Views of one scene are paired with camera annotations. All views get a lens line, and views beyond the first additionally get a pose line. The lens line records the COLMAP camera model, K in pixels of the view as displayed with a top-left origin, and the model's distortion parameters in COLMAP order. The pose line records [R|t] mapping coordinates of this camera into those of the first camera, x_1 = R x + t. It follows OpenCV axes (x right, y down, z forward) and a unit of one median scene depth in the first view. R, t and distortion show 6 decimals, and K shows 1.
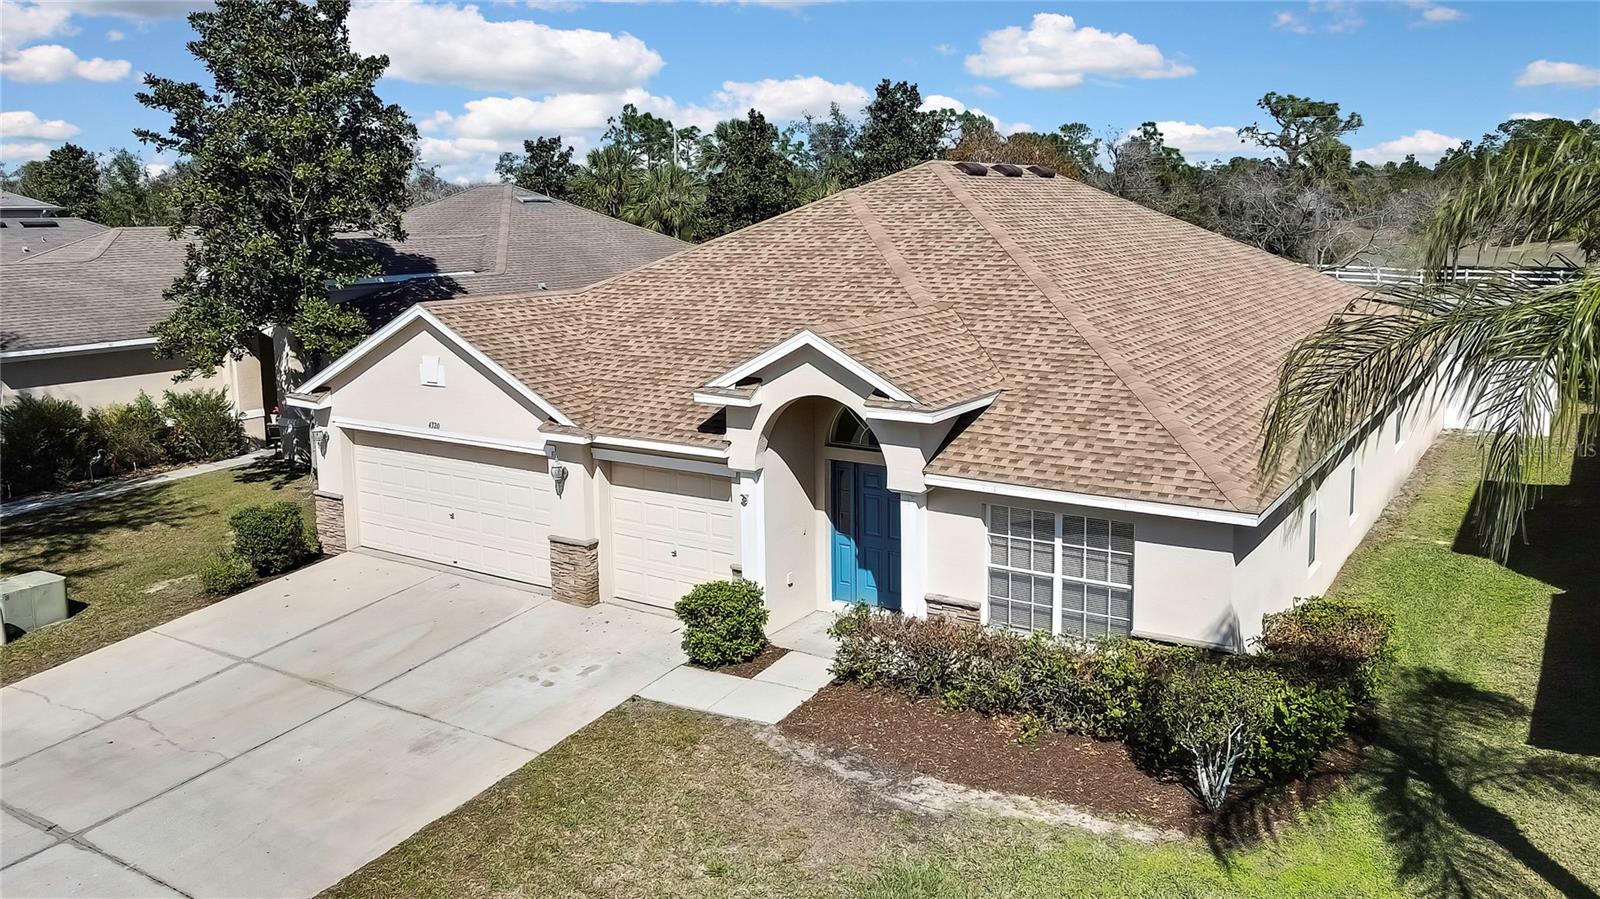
lens RADIAL K [[1187.2, 0, 866.6], [0, 1187.2, 404.8], [0, 0, 1]] dist [-0.001714, 0.035022]
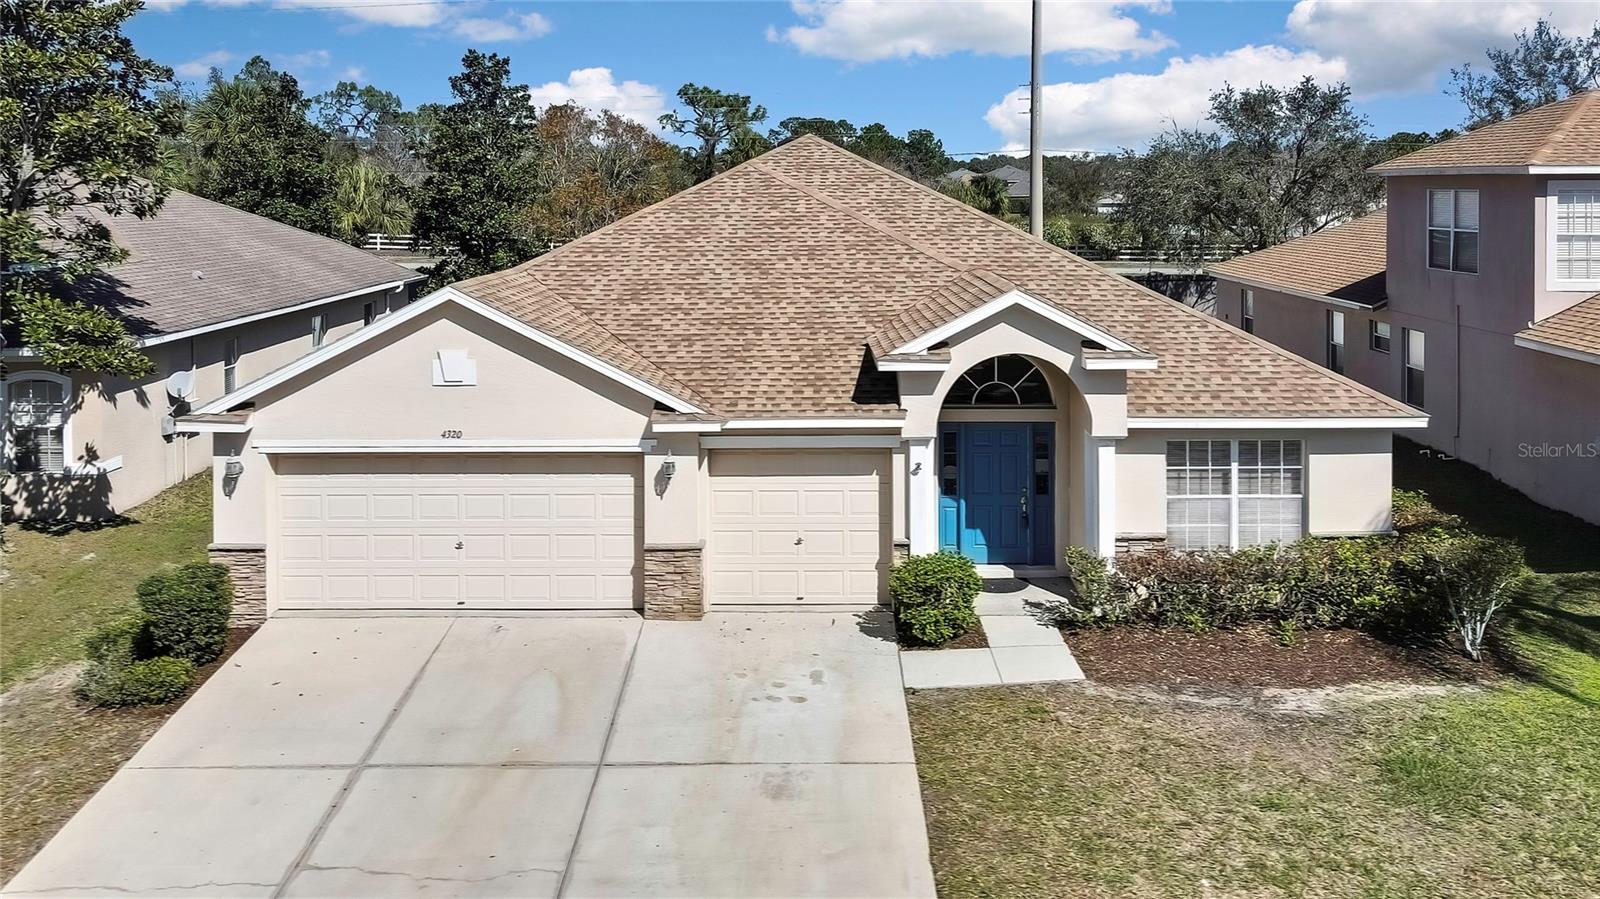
lens RADIAL K [[1187.2, 0, 809.2], [0, 1187.2, 304.6], [0, 0, 1]] dist [-0.001714, 0.035022]
pose [[0.854434, -0.045280, 0.517583, -0.677453], [0.081896, 0.995479, -0.048108, -0.014533], [-0.513064, 0.083493, 0.854280, 0.203072]]
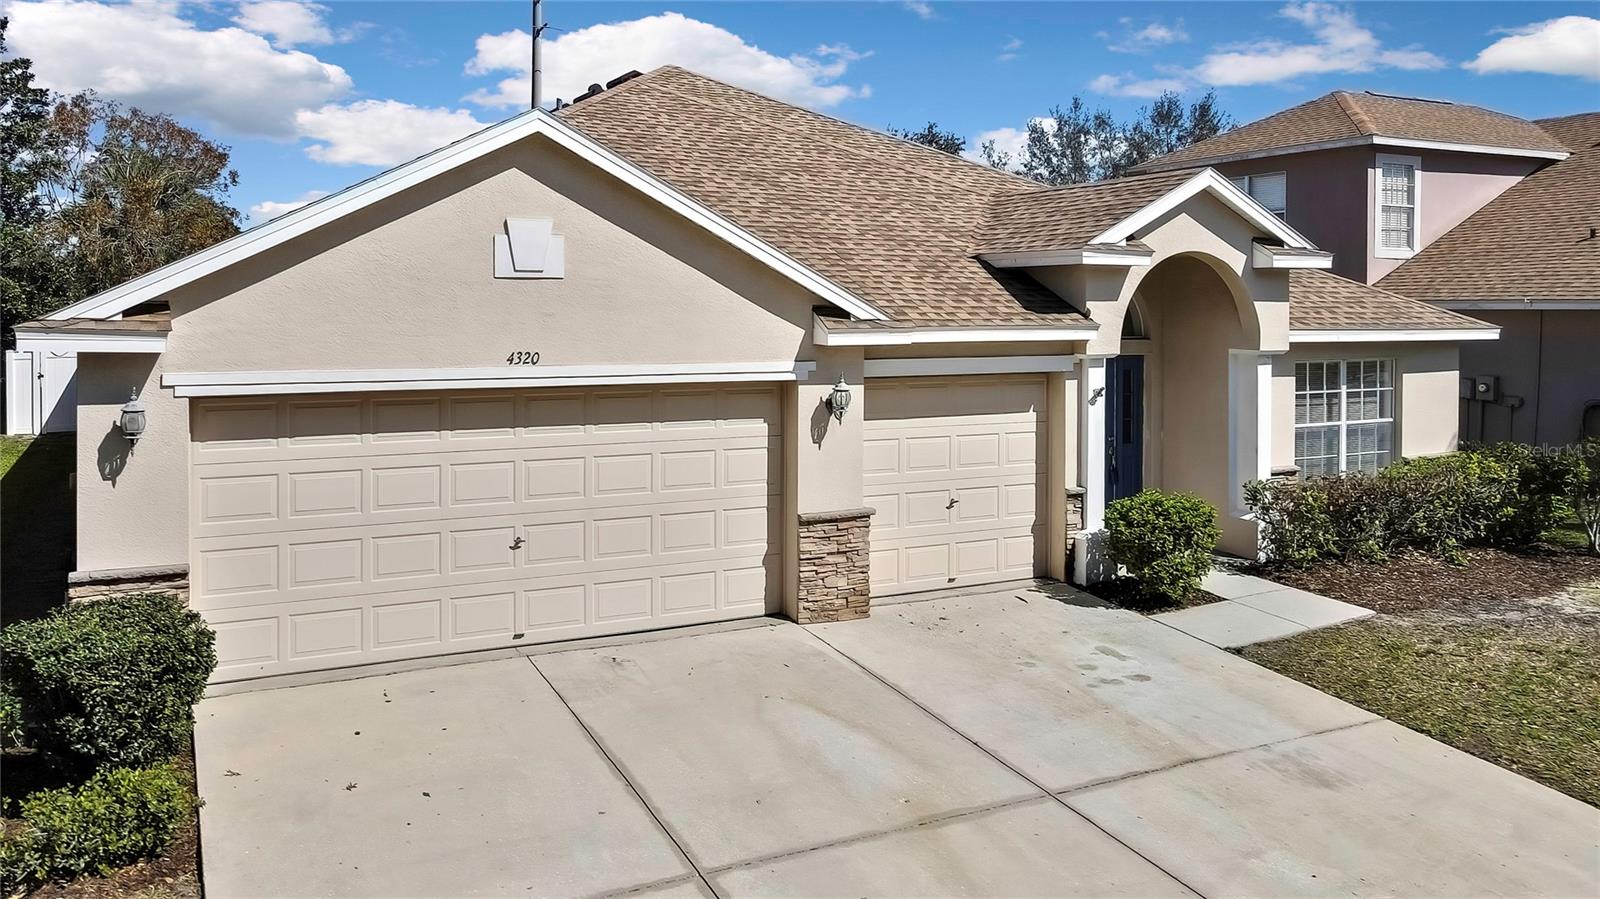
lens RADIAL K [[1187.2, 0, 782.0], [0, 1187.2, 373.3], [0, 0, 1]] dist [-0.001714, 0.035022]
pose [[0.533544, -0.041884, 0.844734, -0.866430], [0.128865, 0.991138, -0.032250, 0.064119], [-0.835897, 0.126063, 0.534213, 0.758091]]
